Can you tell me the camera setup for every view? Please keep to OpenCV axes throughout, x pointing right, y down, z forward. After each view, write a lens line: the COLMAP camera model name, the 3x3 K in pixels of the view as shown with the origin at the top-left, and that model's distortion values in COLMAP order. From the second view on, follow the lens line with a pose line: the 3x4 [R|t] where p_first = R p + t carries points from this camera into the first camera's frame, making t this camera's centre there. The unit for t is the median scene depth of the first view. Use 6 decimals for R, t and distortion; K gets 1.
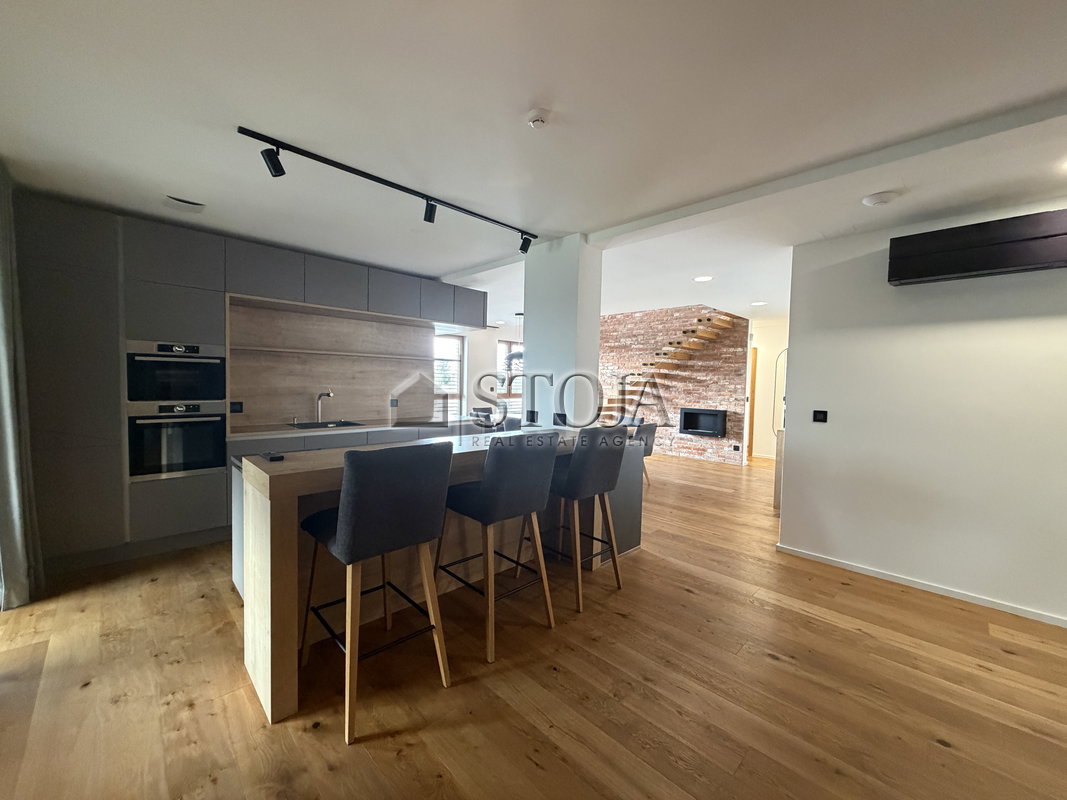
lens RADIAL K [[424.5, 0, 528.6], [0, 424.5, 398.8], [0, 0, 1]] dist [-0.001550, 0.000331]
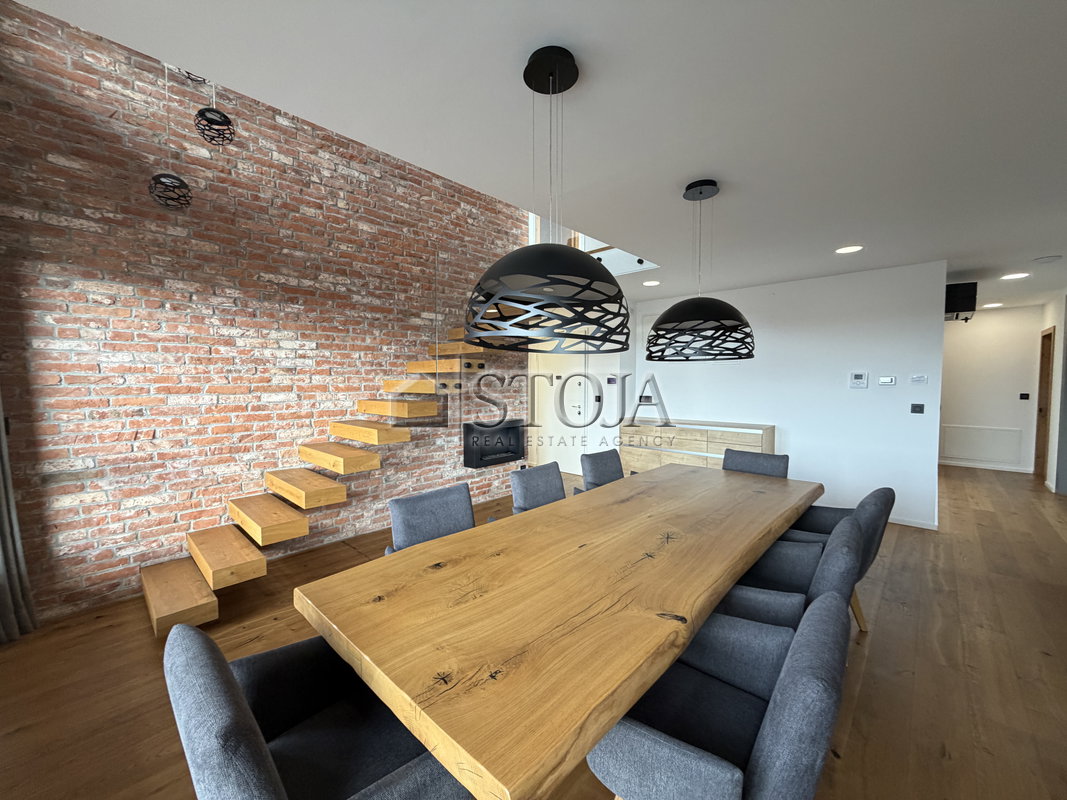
lens RADIAL K [[424.5, 0, 528.6], [0, 424.5, 398.8], [0, 0, 1]] dist [-0.001550, 0.000331]
pose [[-0.030793, -0.068975, 0.997143, -0.263319], [0.041166, 0.996682, 0.070215, -0.062124], [-0.998678, 0.043210, -0.027851, 1.153869]]
